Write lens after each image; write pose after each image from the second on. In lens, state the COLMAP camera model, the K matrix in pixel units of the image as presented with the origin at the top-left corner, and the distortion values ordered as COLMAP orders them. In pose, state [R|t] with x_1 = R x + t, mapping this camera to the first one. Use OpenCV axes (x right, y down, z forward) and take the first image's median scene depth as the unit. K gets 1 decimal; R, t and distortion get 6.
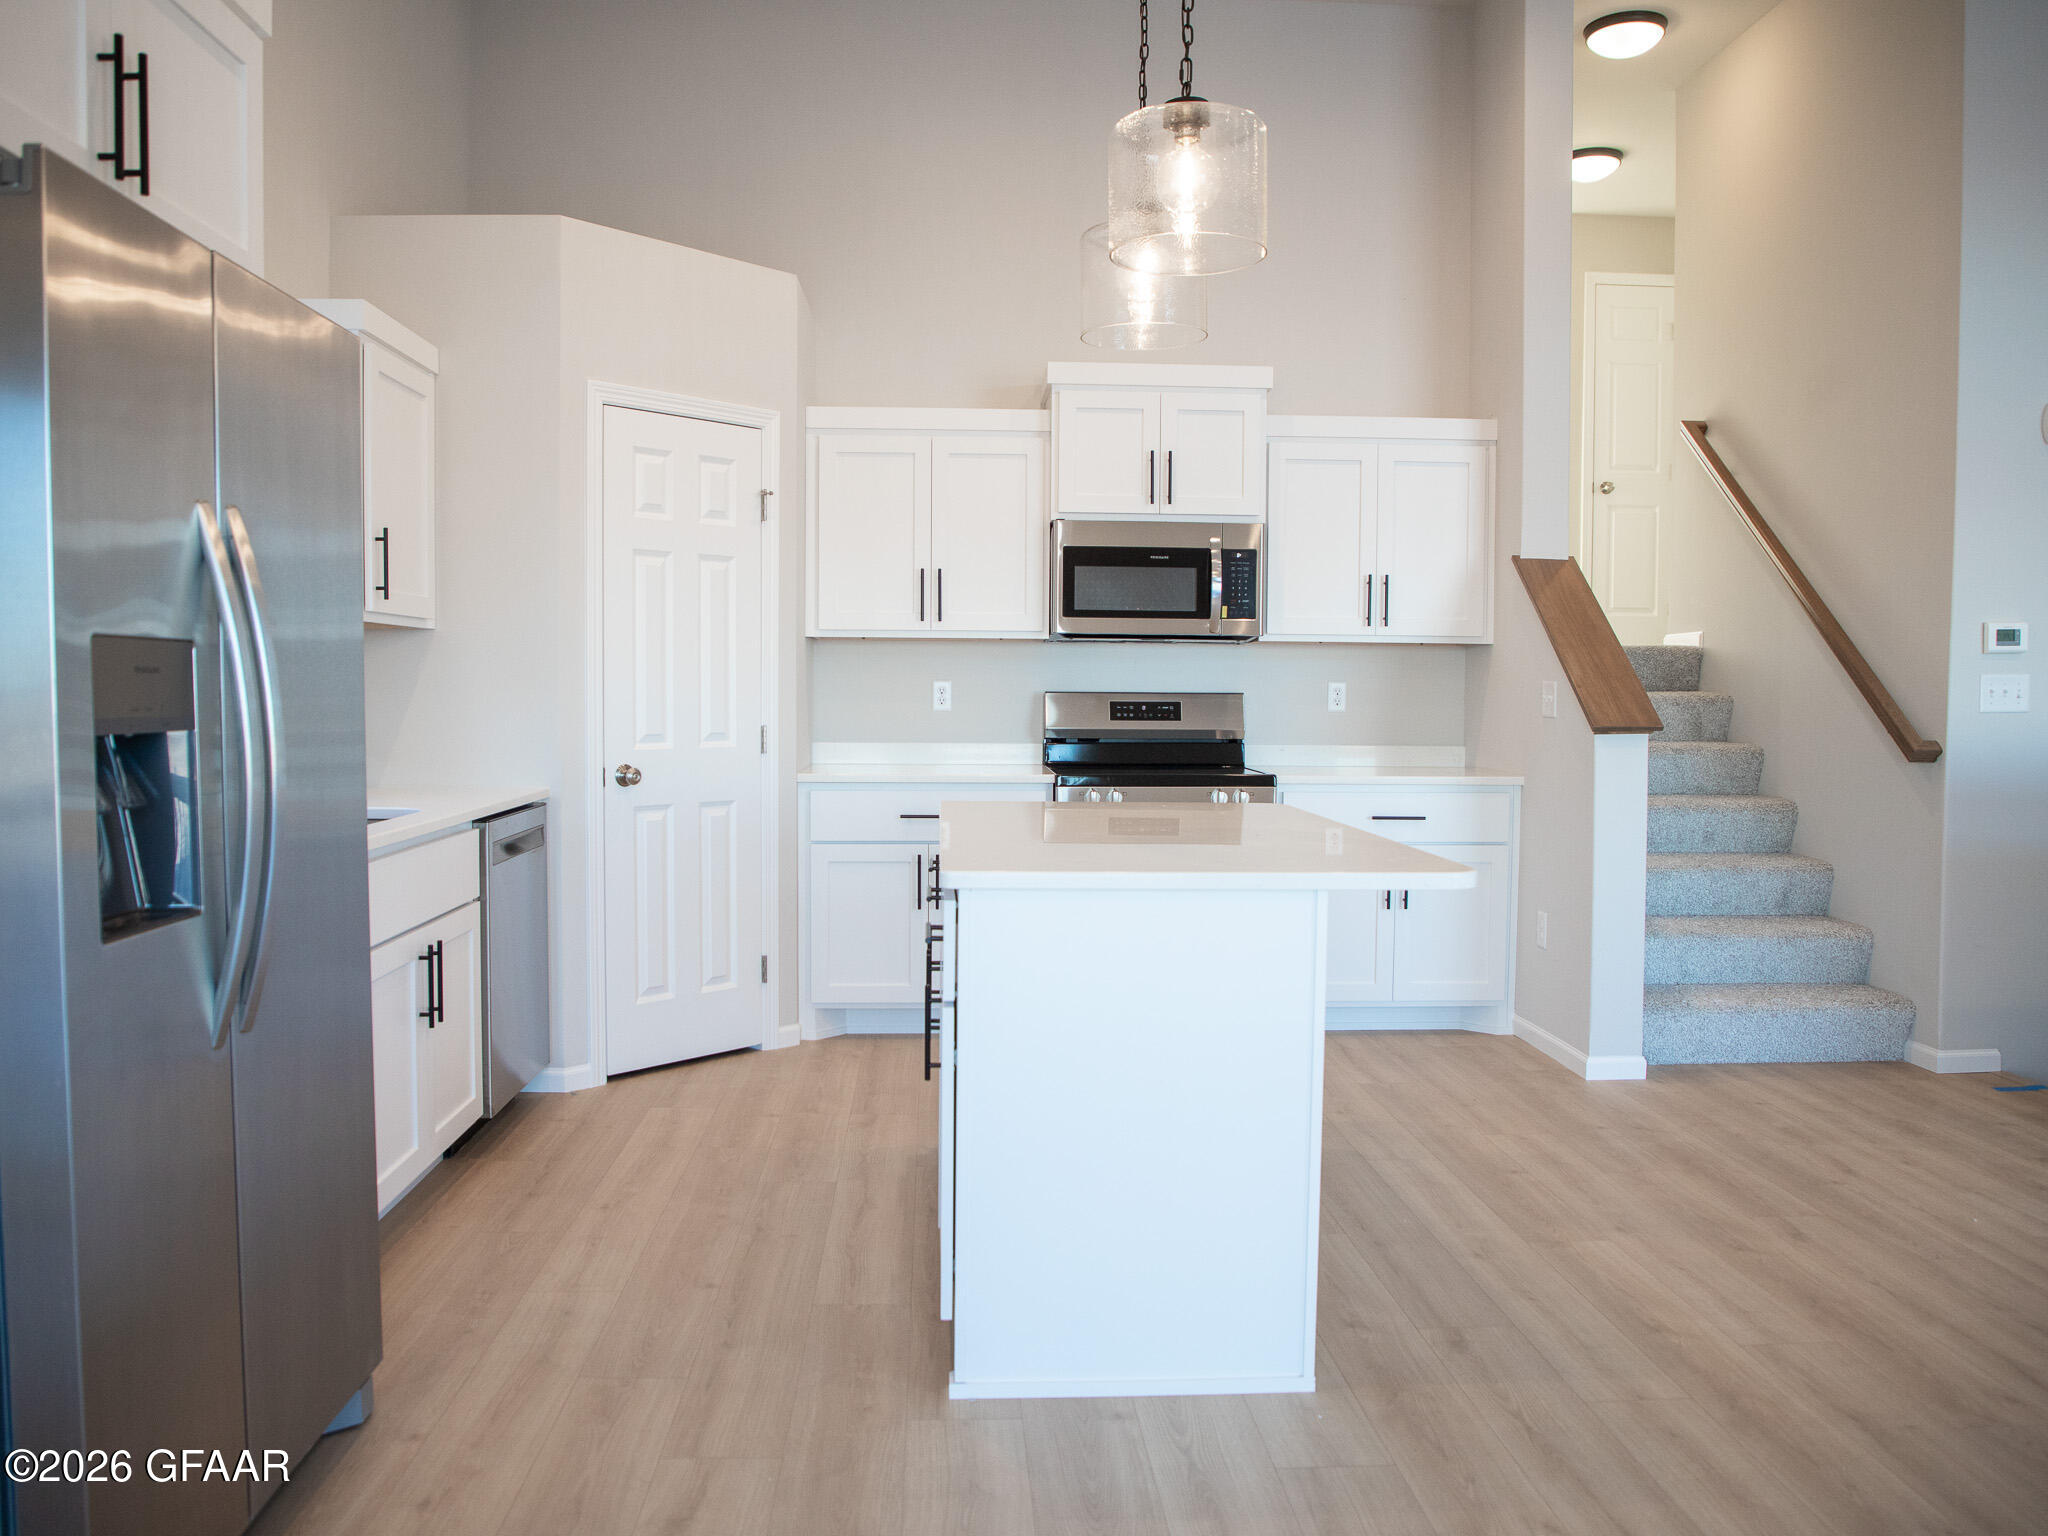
lens RADIAL K [[1500.1, 0, 1024.0], [0, 1500.1, 768.0], [0, 0, 1]] dist [-0.072192, 0.007347]
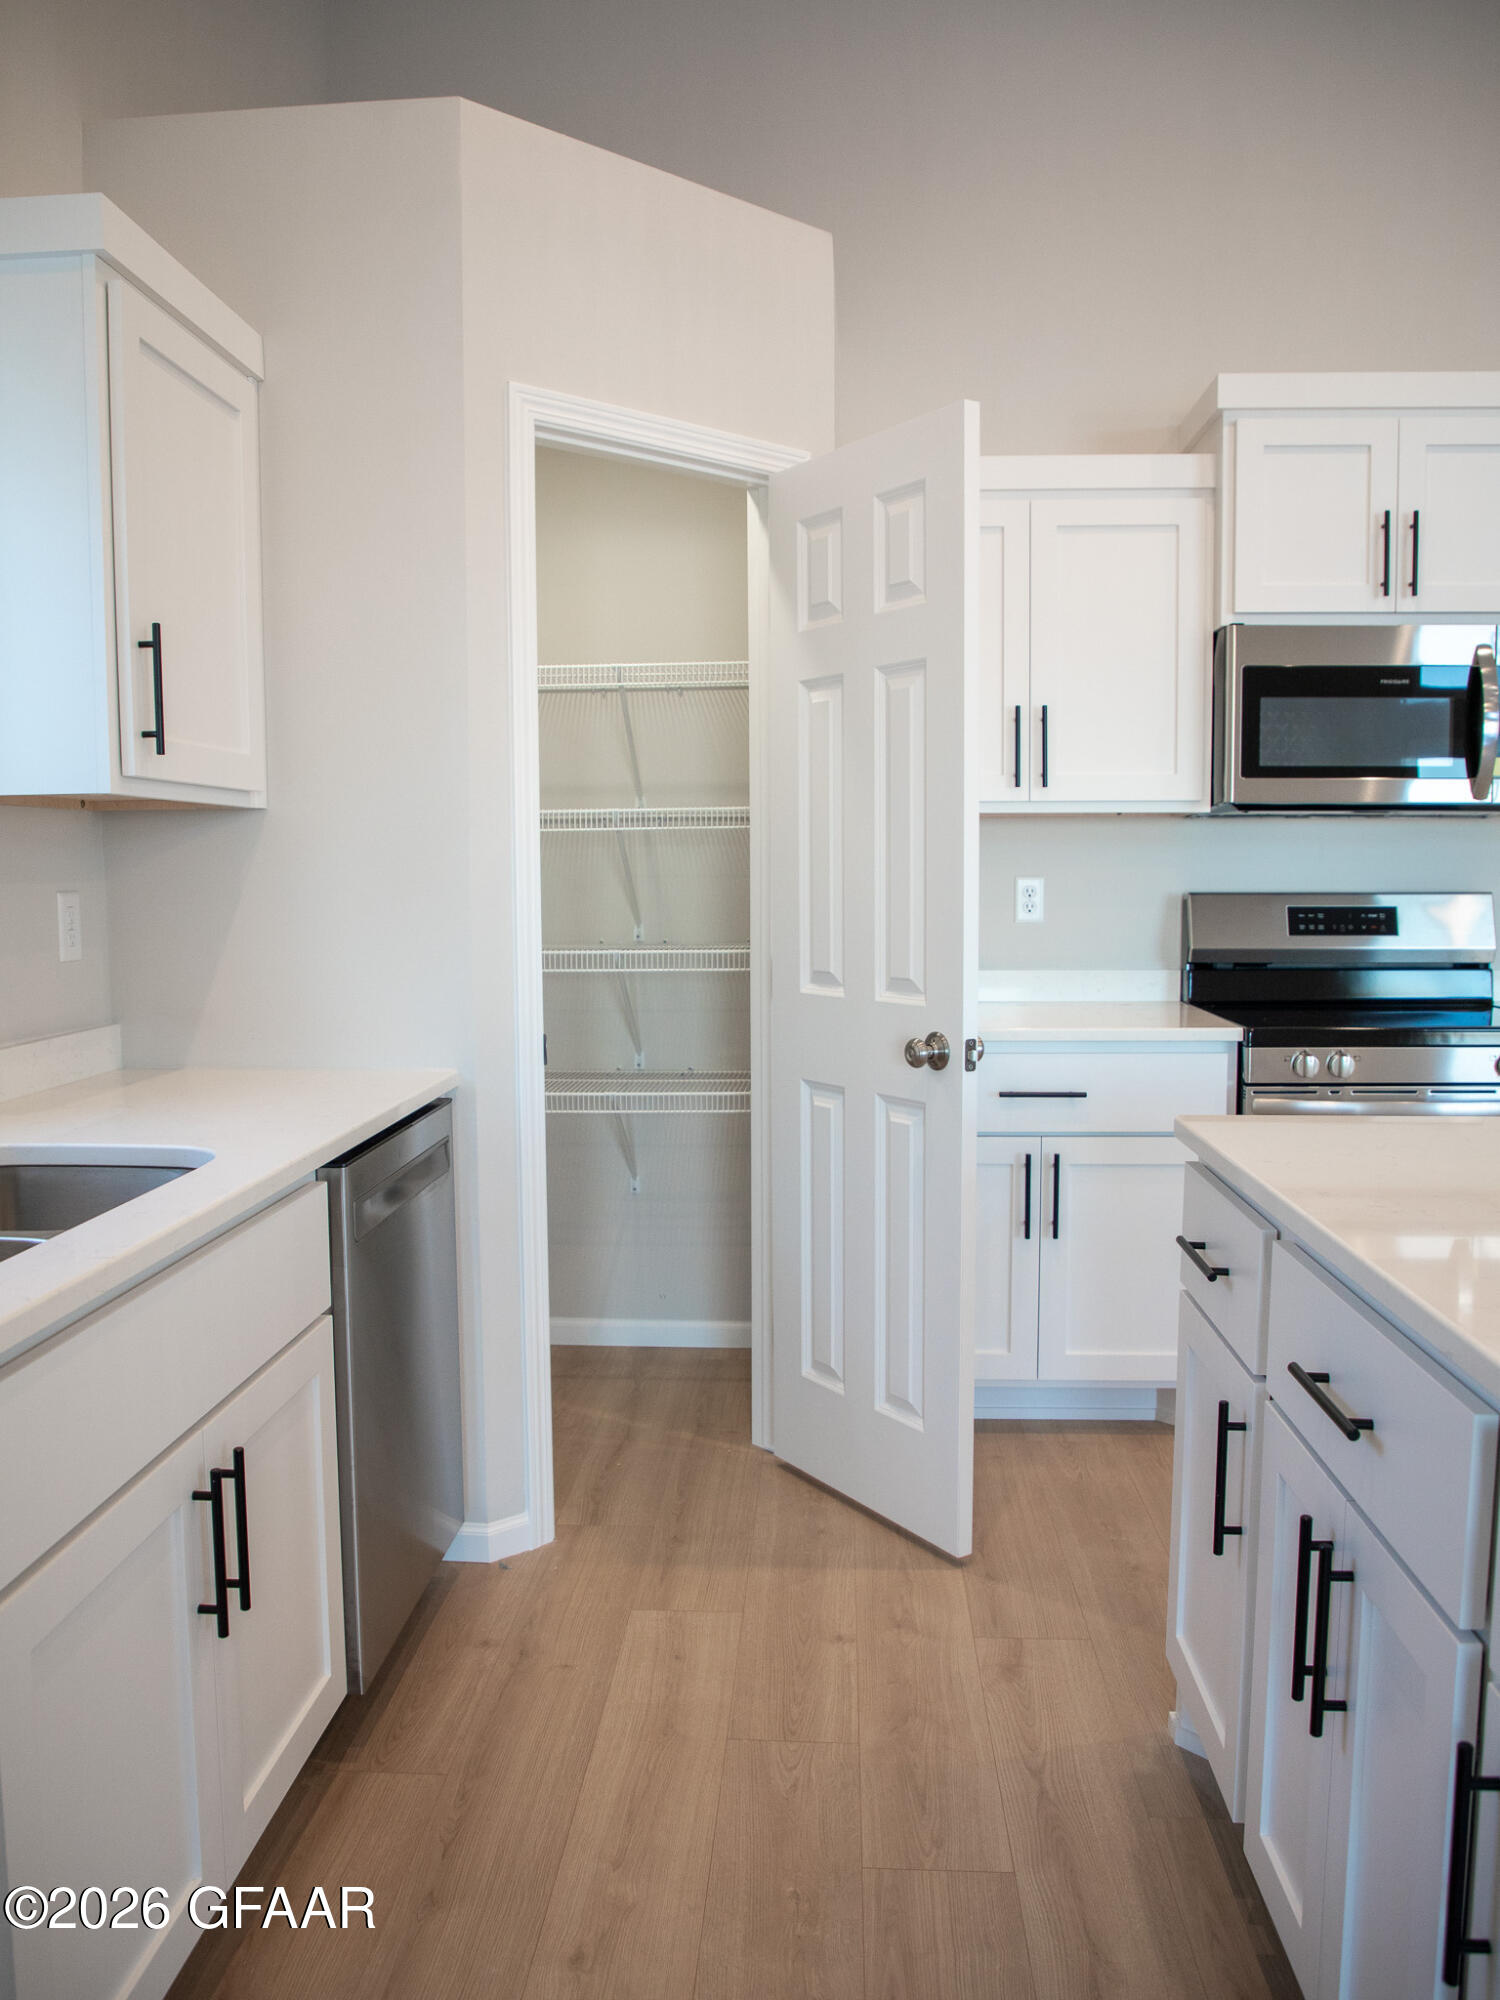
lens RADIAL K [[1465.0, 0, 750.0], [0, 1465.0, 1000.0], [0, 0, 1]] dist [-0.072192, 0.007347]
pose [[0.993529, -0.003308, -0.113533, -0.121065], [0.007385, 0.999342, 0.035509, -0.031818], [0.113341, -0.036117, 0.992899, 0.387334]]
